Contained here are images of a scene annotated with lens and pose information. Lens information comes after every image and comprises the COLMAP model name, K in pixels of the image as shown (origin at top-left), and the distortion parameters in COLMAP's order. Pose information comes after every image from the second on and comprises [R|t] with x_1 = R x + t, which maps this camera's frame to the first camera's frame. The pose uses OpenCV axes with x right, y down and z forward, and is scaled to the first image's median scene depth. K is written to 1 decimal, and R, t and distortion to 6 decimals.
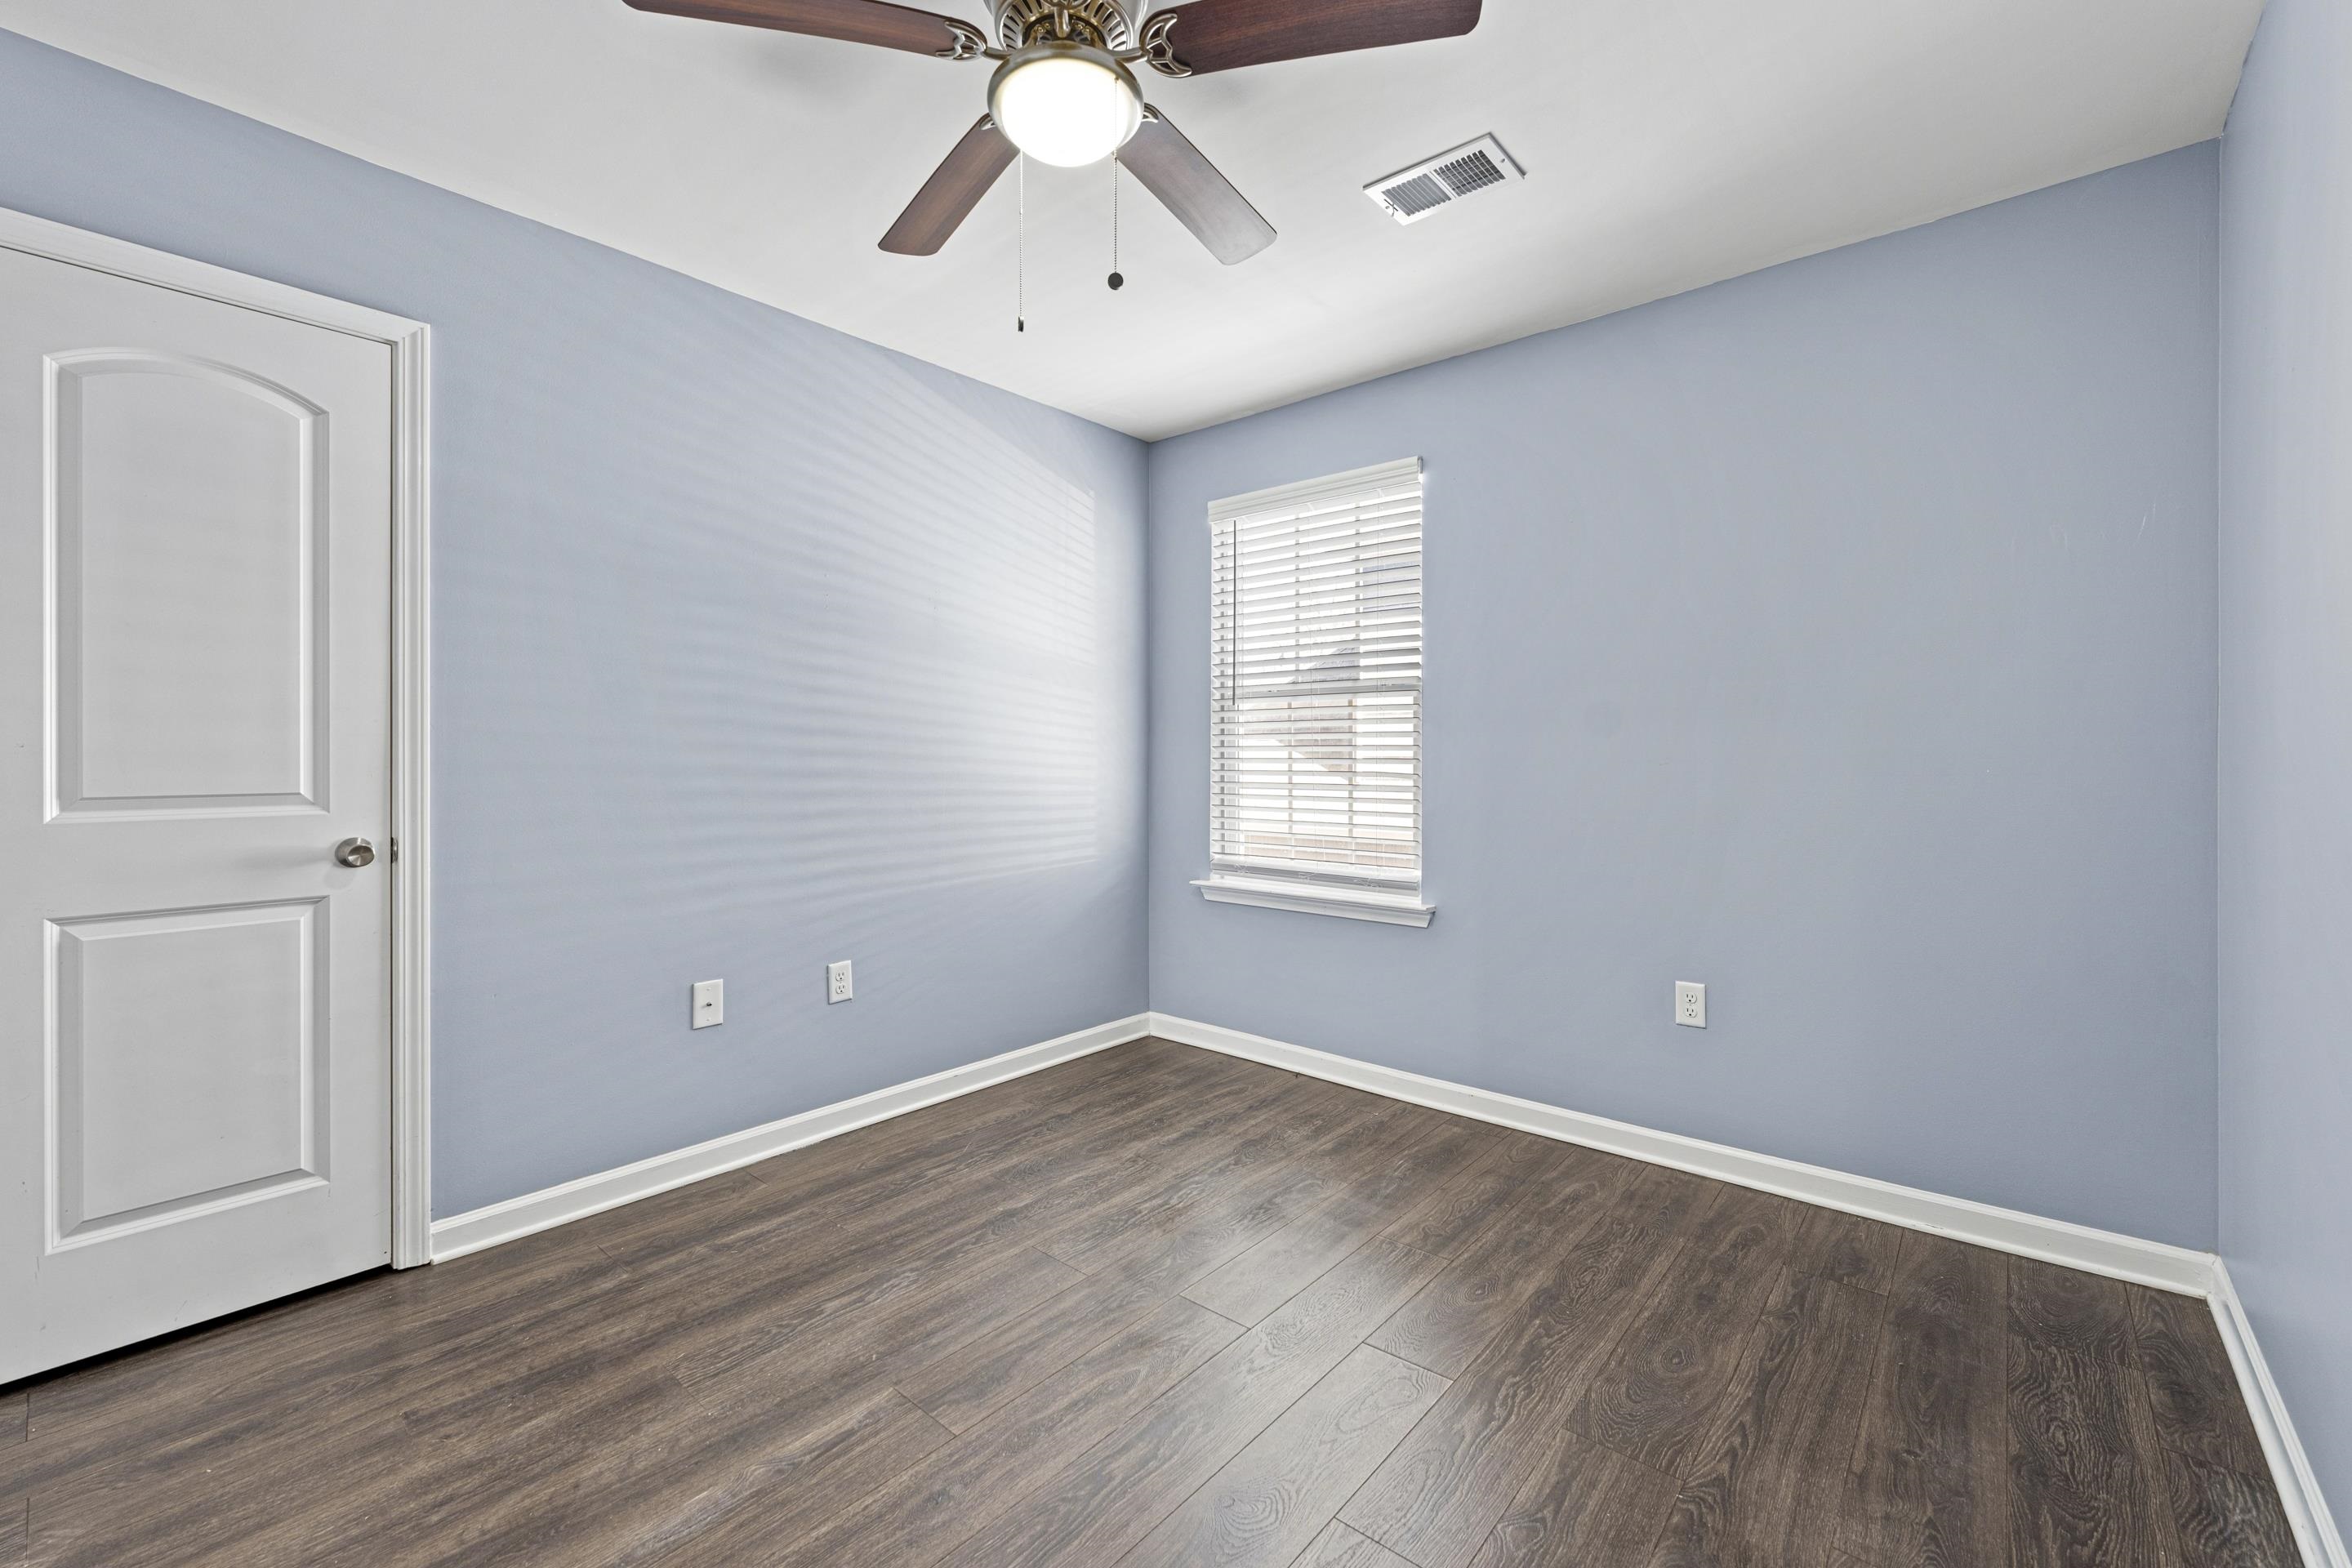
lens RADIAL K [[962.6, 0, 1179.1], [0, 962.6, 766.4], [0, 0, 1]] dist [-0.001291, -0.000149]
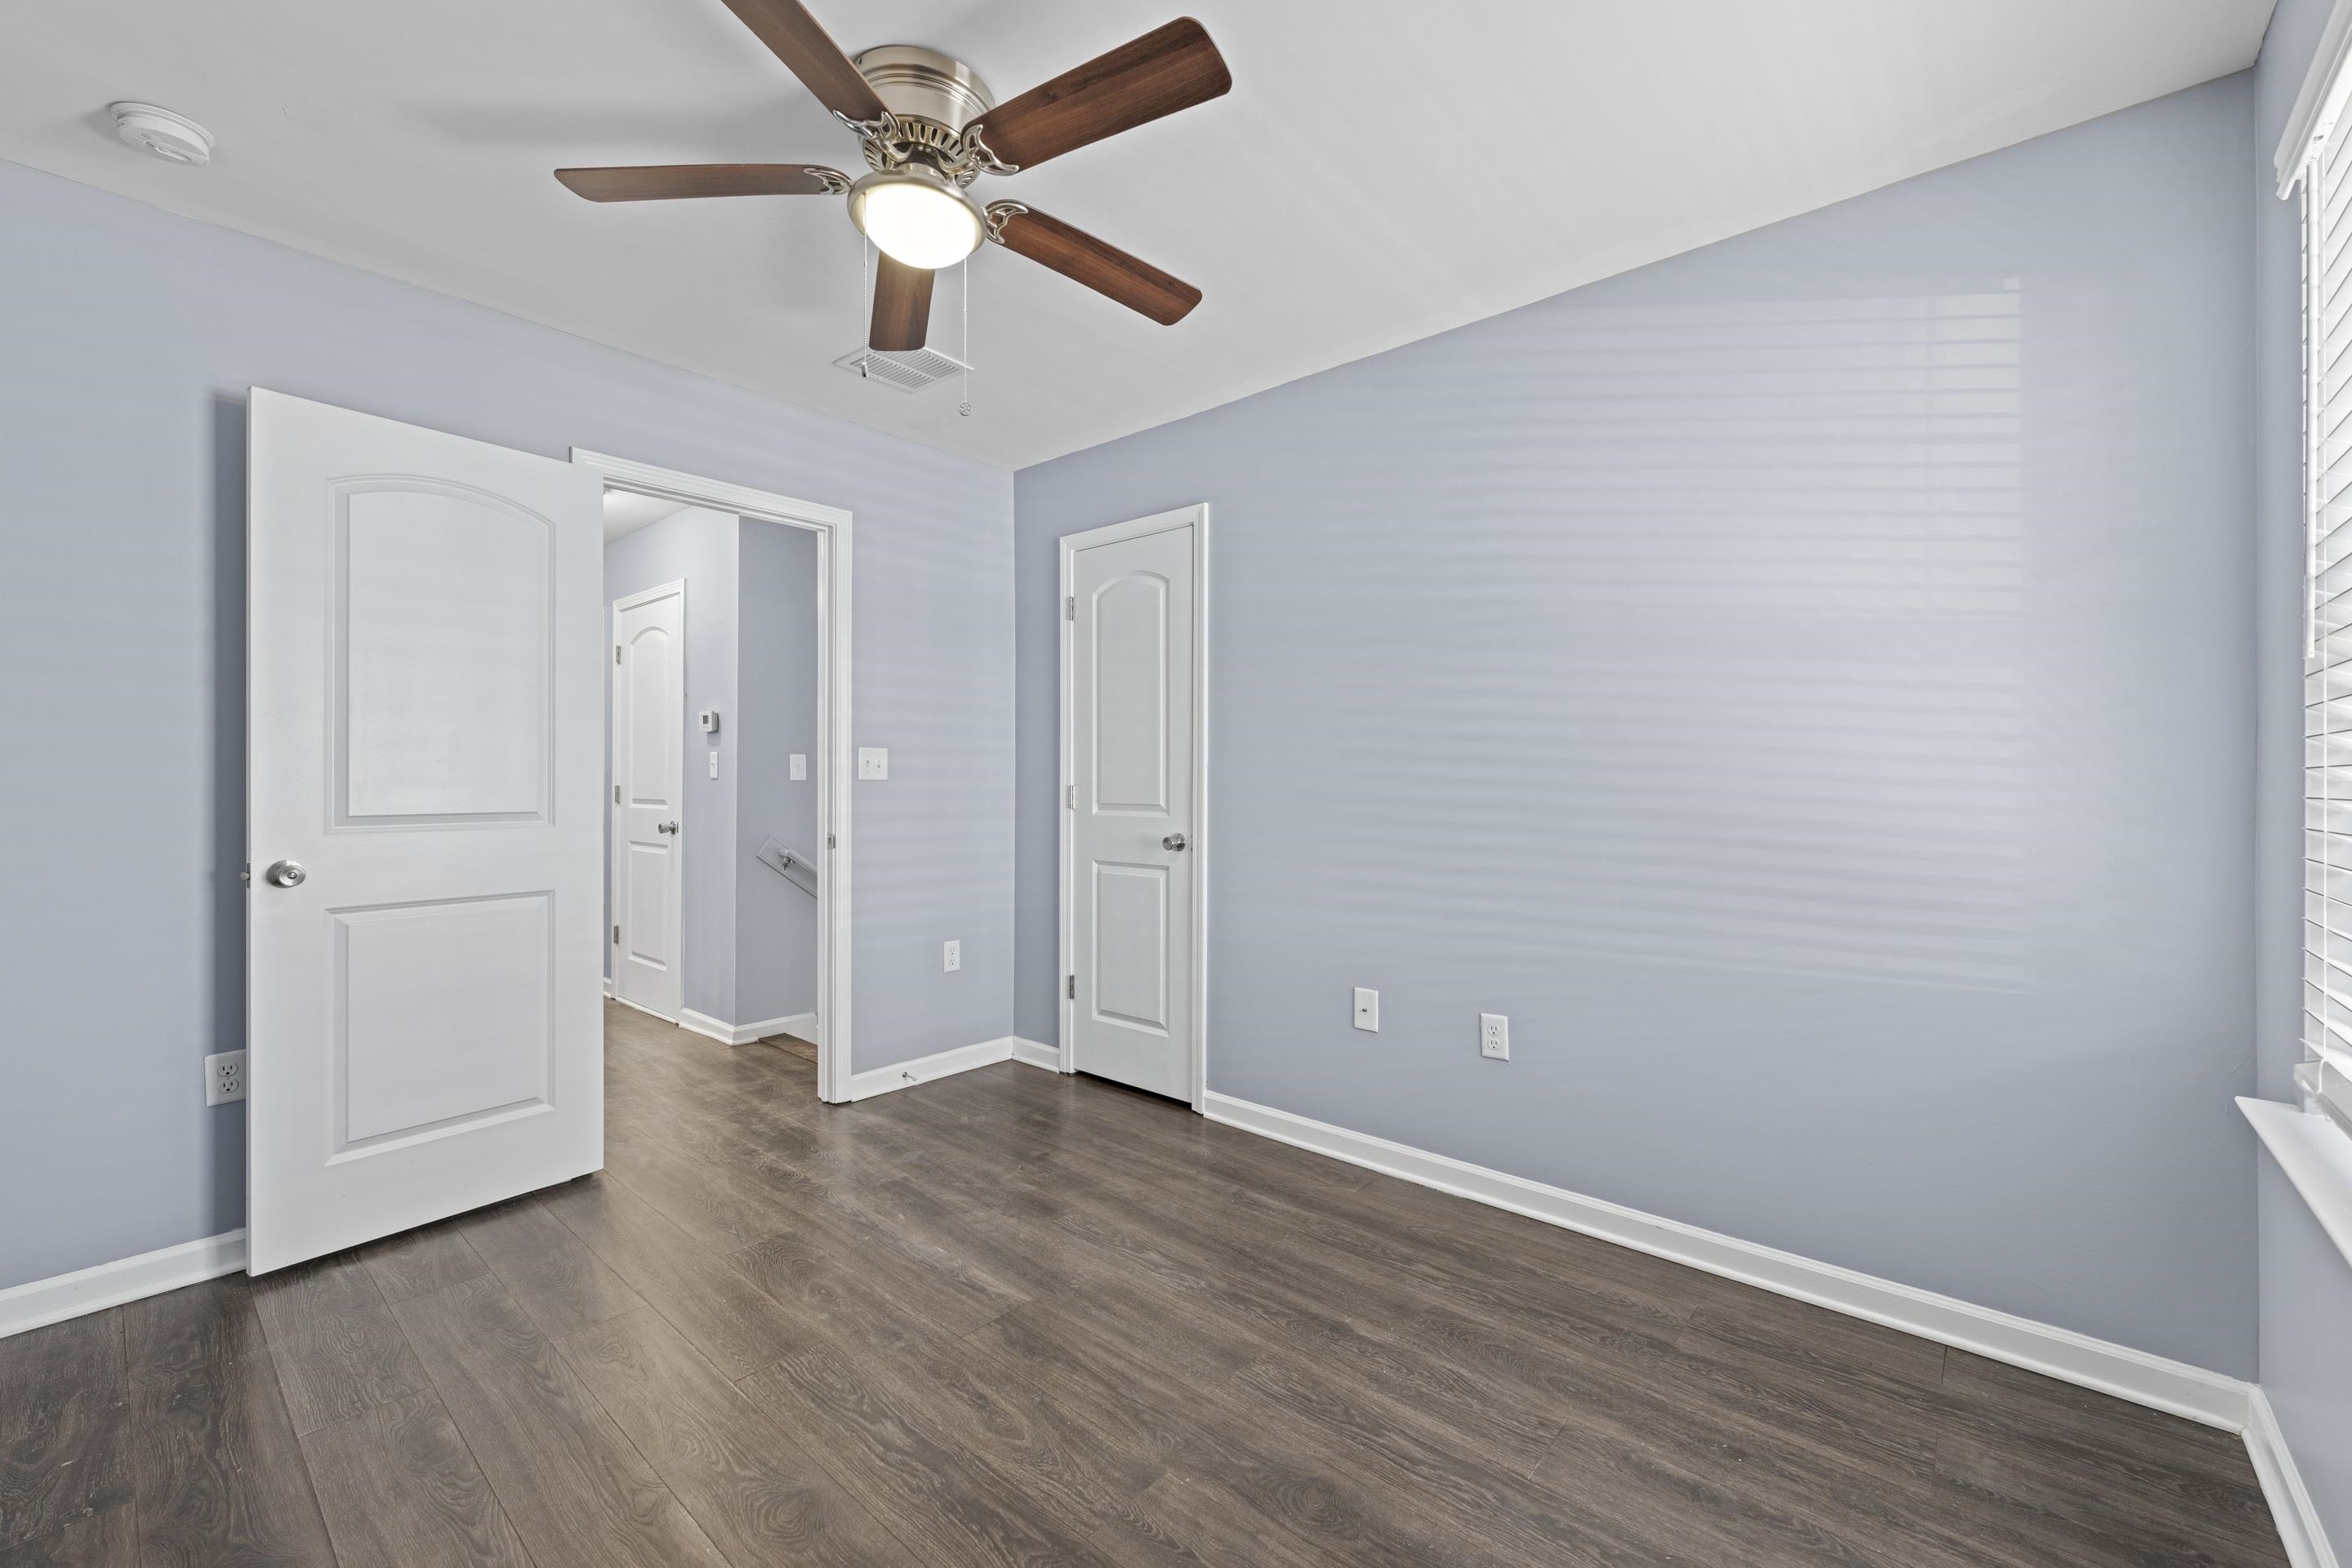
lens RADIAL K [[962.6, 0, 1179.1], [0, 962.6, 766.4], [0, 0, 1]] dist [-0.001291, -0.000149]
pose [[-0.005656, -0.011880, -0.999913, 0.684682], [-0.014865, 0.999820, -0.011795, -0.018638], [0.999874, 0.014797, -0.005832, 0.863313]]
